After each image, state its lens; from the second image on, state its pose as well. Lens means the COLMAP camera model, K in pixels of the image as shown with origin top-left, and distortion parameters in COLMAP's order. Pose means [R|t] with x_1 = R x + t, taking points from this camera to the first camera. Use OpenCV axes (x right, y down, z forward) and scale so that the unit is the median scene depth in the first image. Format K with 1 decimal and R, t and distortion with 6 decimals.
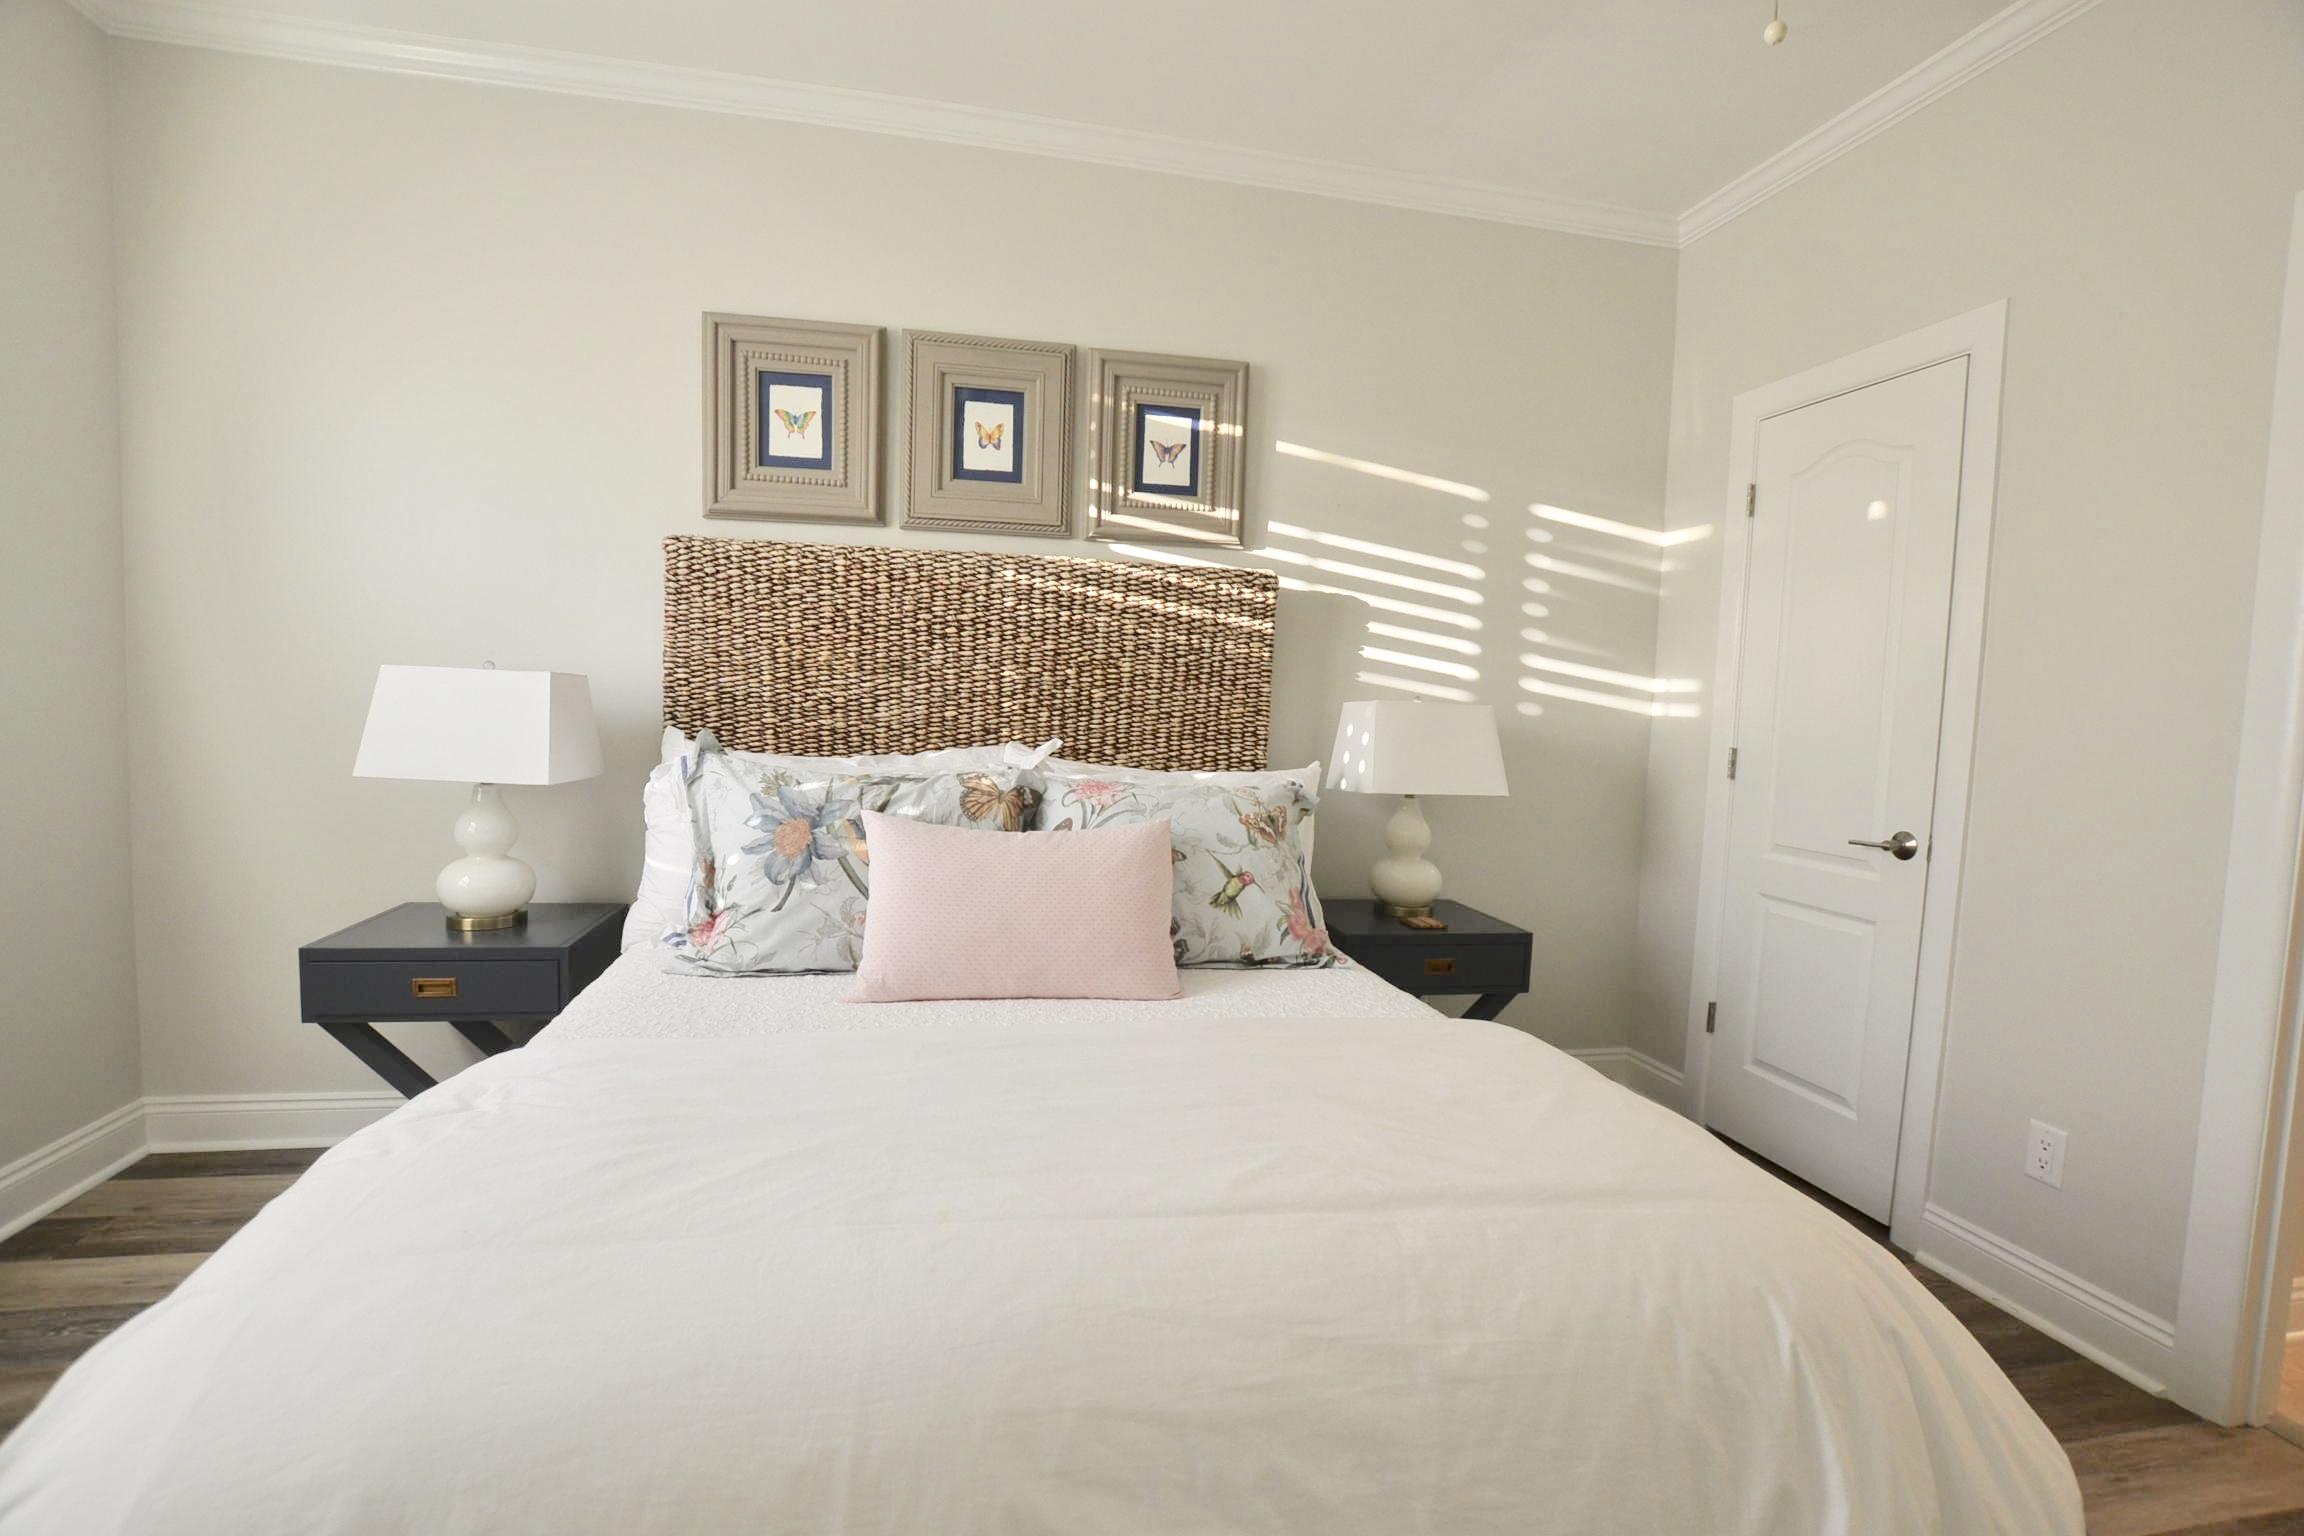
lens RADIAL K [[1033.0, 0, 1143.8], [0, 1033.0, 773.9], [0, 0, 1]] dist [-0.026389, 0.000407]
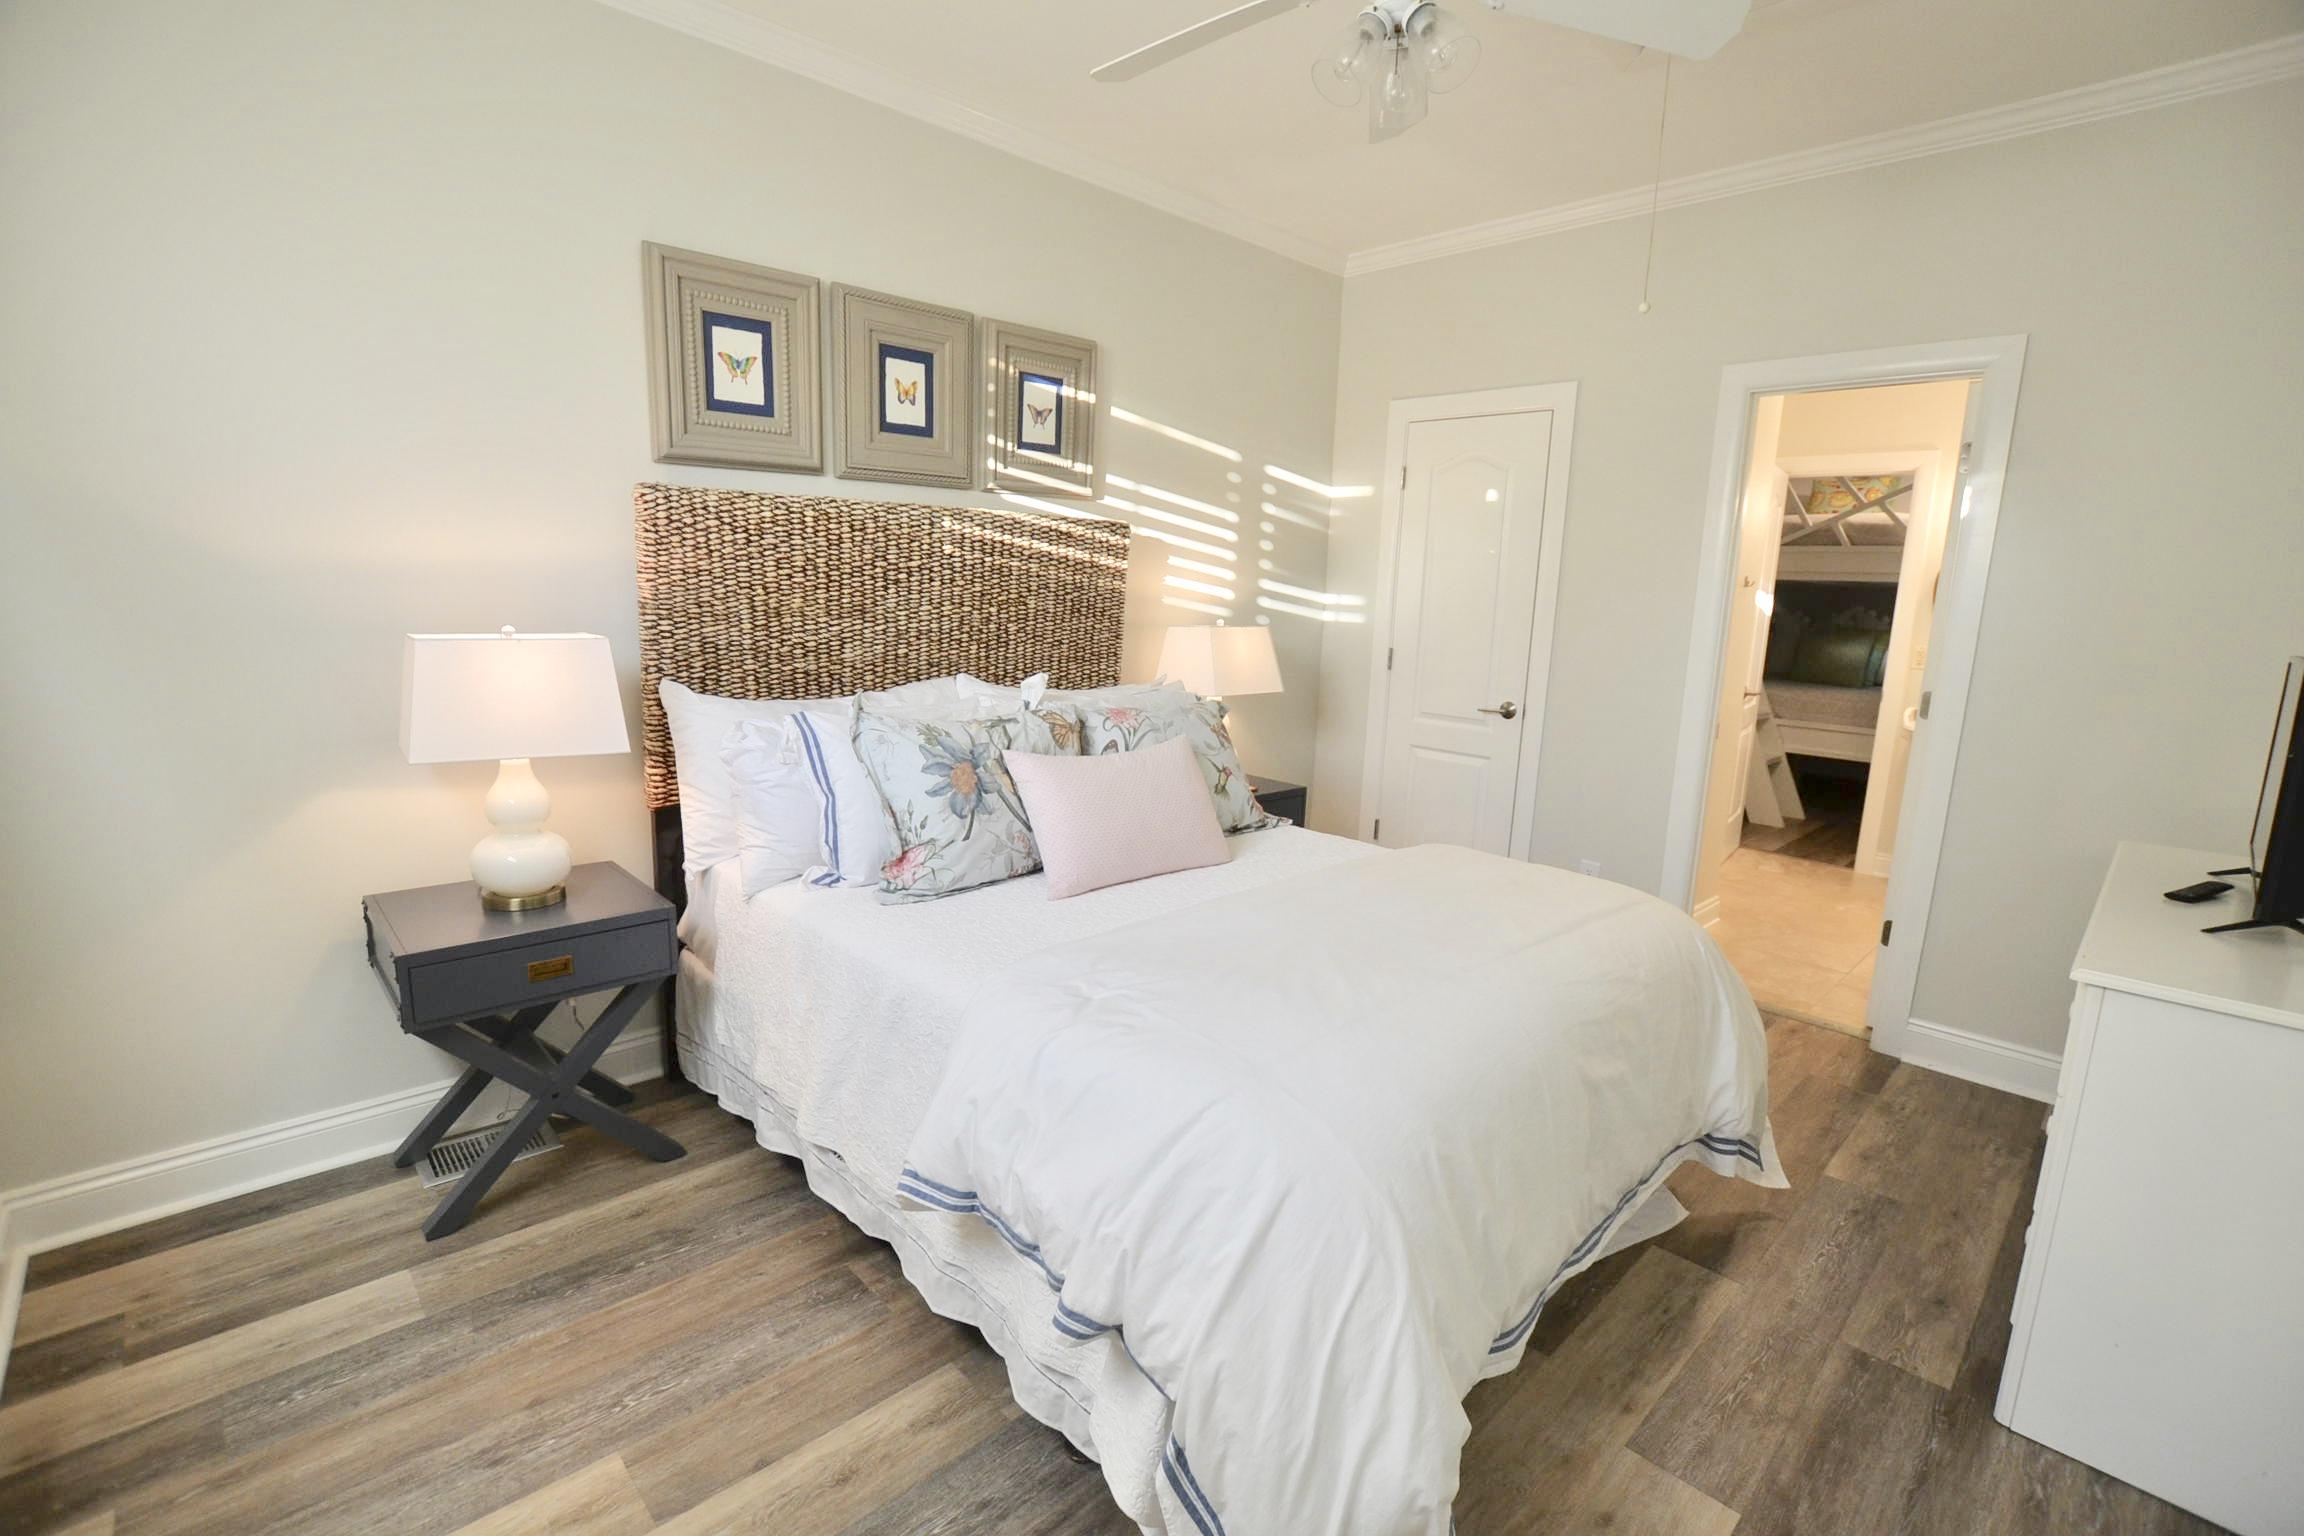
lens RADIAL K [[1033.0, 0, 1143.8], [0, 1033.0, 773.9], [0, 0, 1]] dist [-0.026389, 0.000407]
pose [[0.847860, -0.106070, 0.519502, -0.567970], [0.035101, 0.988865, 0.144615, -0.080325], [-0.529057, -0.104378, 0.842143, -0.094727]]
